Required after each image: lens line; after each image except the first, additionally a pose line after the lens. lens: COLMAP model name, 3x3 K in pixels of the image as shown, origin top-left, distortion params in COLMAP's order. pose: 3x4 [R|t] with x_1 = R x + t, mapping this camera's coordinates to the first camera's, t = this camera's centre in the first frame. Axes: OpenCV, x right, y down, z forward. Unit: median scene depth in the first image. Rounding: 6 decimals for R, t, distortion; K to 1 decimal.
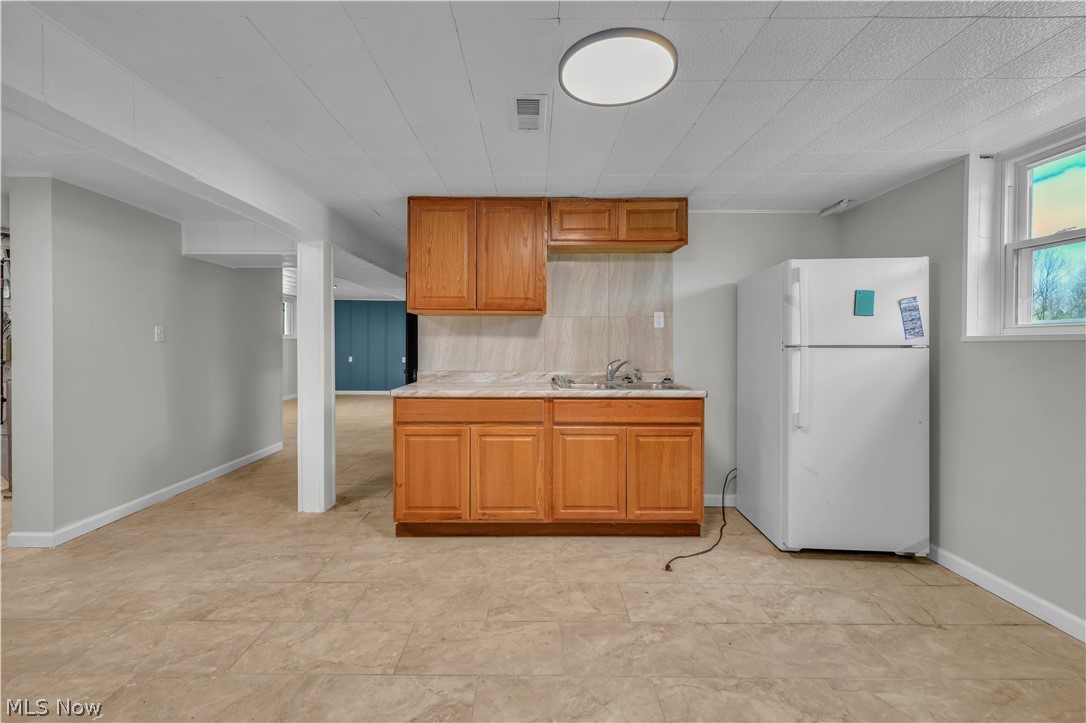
lens RADIAL K [[447.0, 0, 529.0], [0, 447.0, 346.1], [0, 0, 1]] dist [-0.003294, 0.000168]
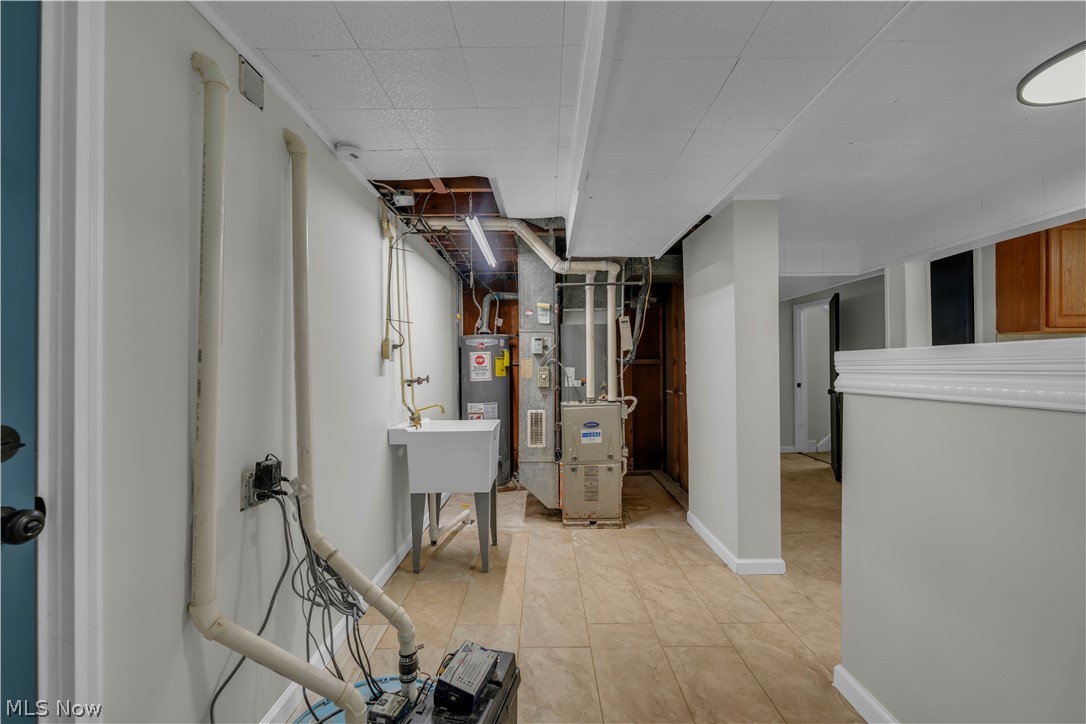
lens RADIAL K [[441.3, 0, 541.3], [0, 441.3, 362.0], [0, 0, 1]] dist [-0.006350, 0.000426]
pose [[0.999948, -0.009894, 0.002551, -1.569810], [0.009916, 0.999911, -0.008946, -0.009530], [-0.002462, 0.008971, 0.999957, 0.031122]]
